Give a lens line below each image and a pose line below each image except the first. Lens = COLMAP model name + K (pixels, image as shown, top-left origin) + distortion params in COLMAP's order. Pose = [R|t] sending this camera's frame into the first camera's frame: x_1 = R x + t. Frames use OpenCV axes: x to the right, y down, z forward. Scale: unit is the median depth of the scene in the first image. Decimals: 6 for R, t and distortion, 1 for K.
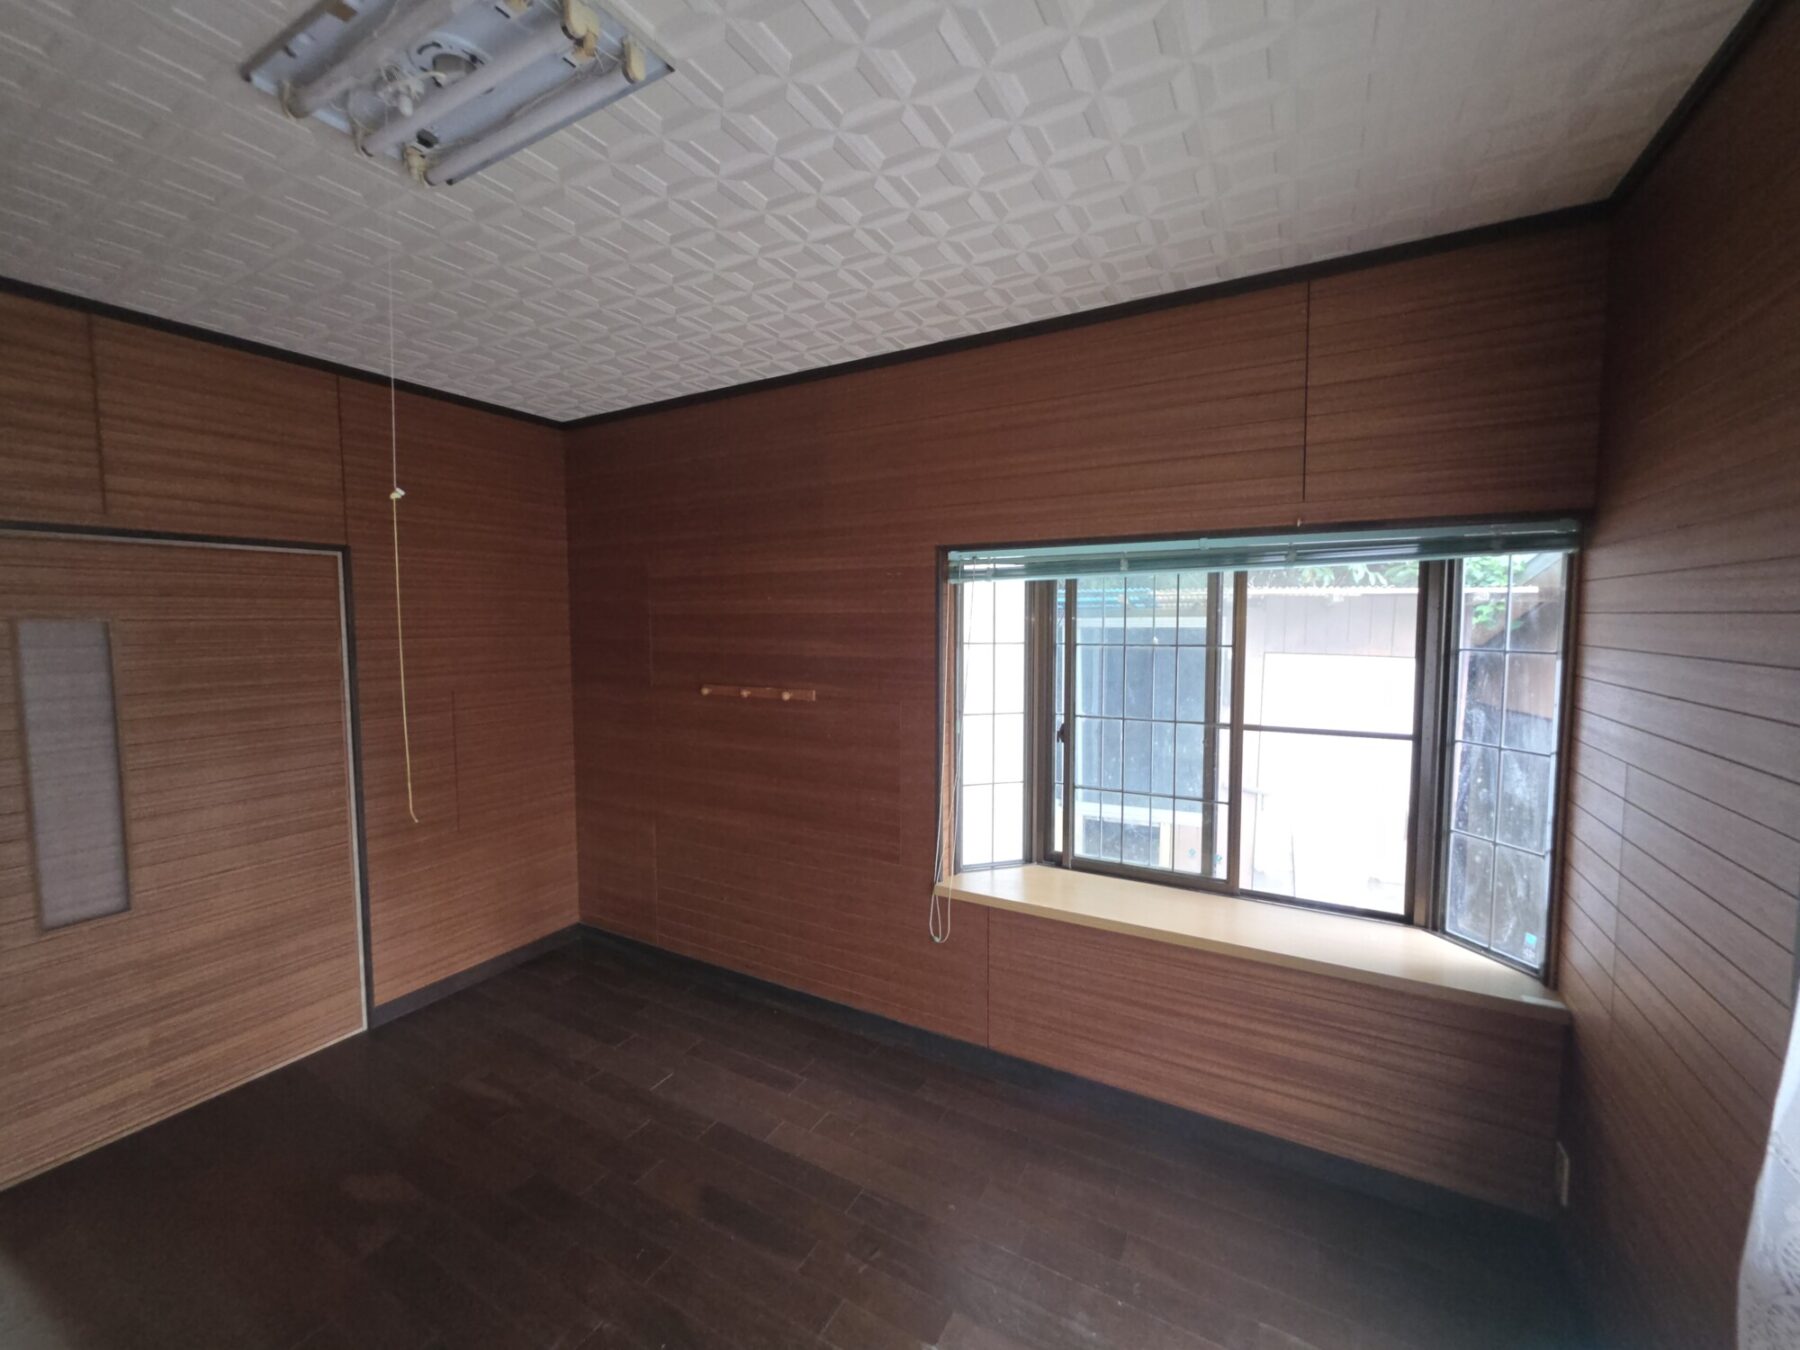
lens RADIAL K [[721.5, 0, 899.1], [0, 721.5, 668.9], [0, 0, 1]] dist [0.000944, 0.000089]
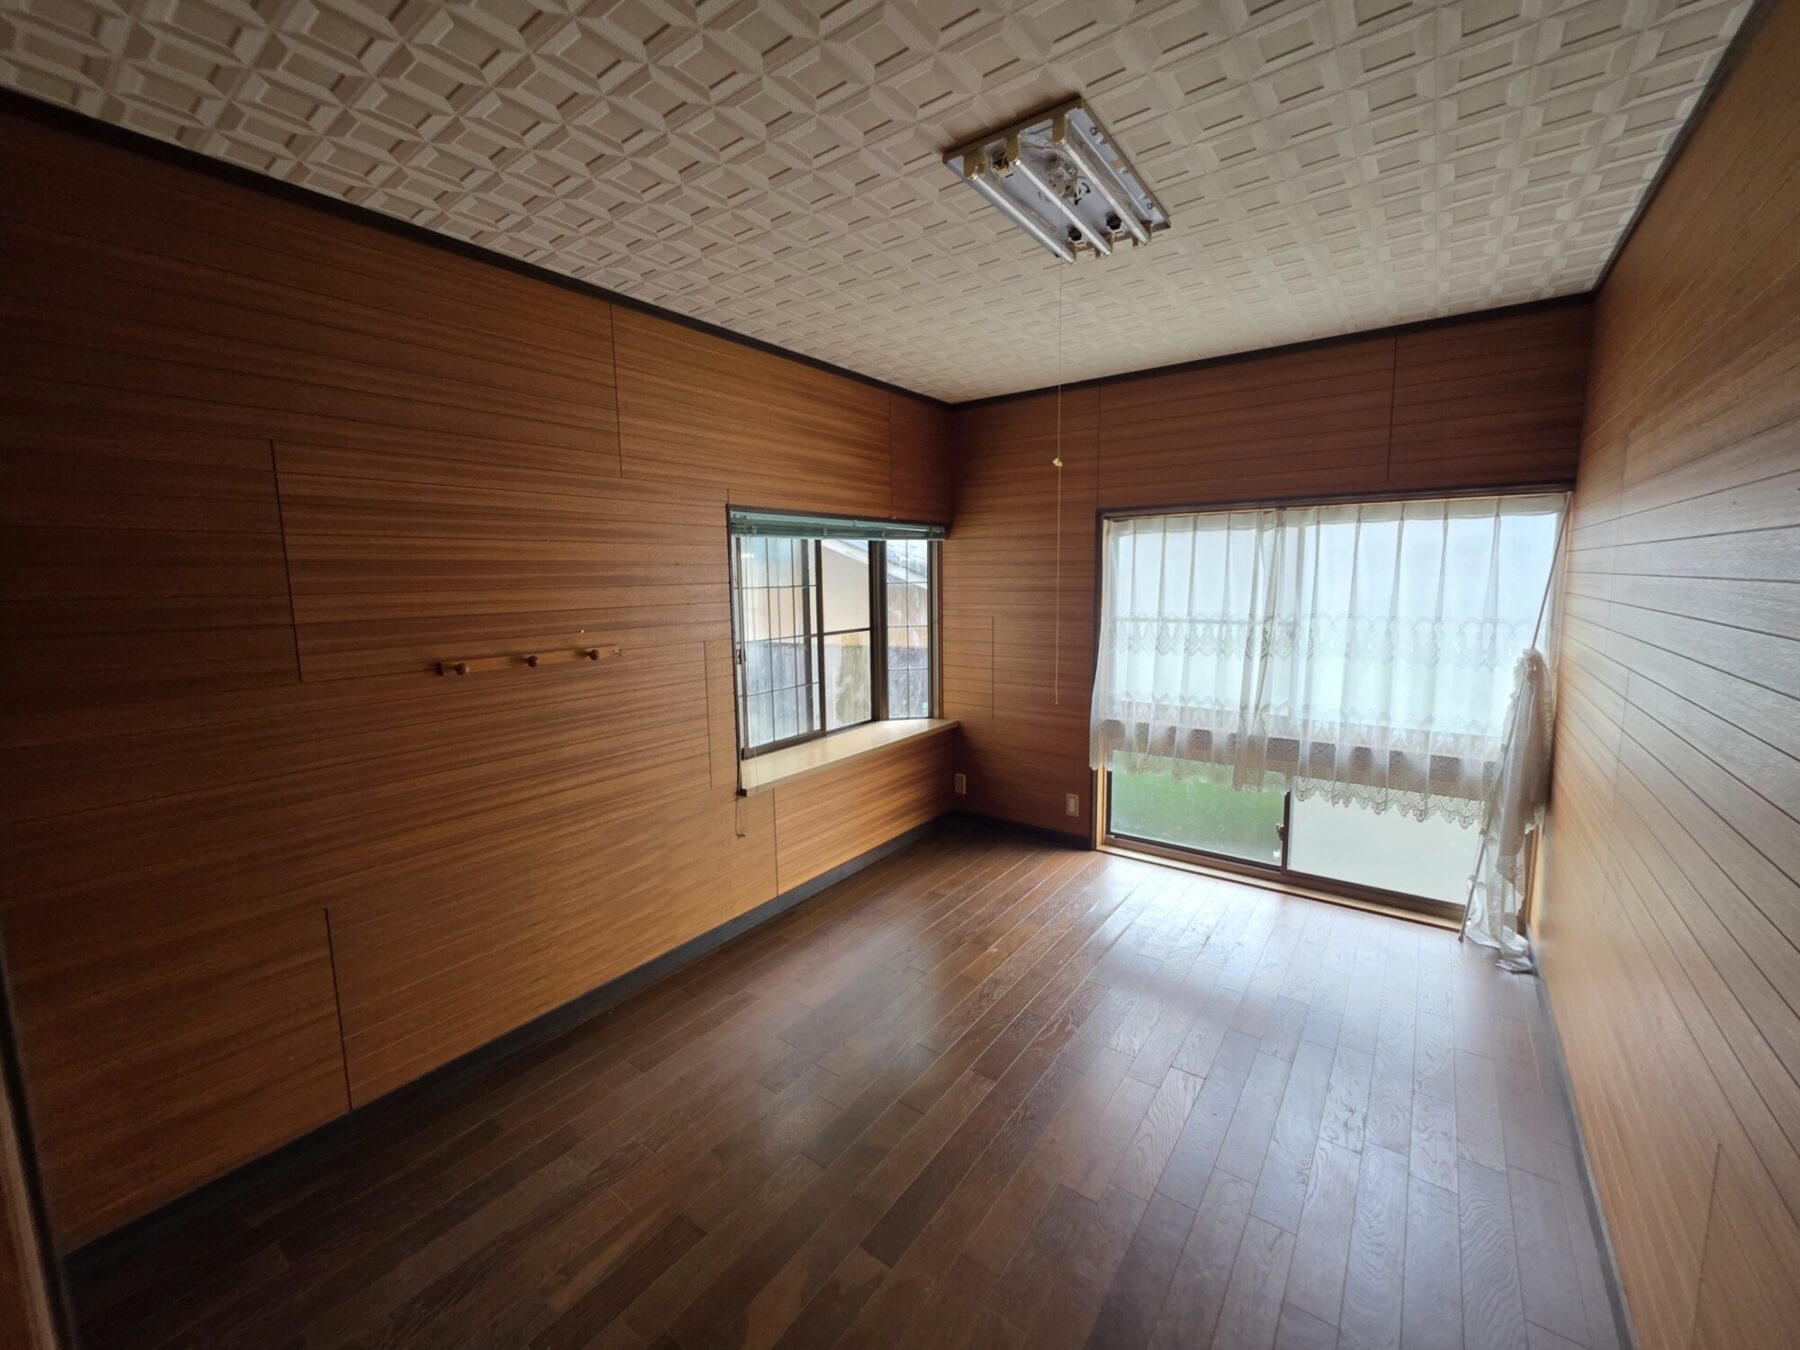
lens RADIAL K [[721.5, 0, 897.8], [0, 721.5, 671.3], [0, 0, 1]] dist [0.000944, 0.000089]
pose [[0.123185, -0.129943, 0.983840, -1.146542], [0.084949, 0.989132, 0.120005, -0.019949], [-0.988741, 0.068794, 0.132885, 0.613638]]
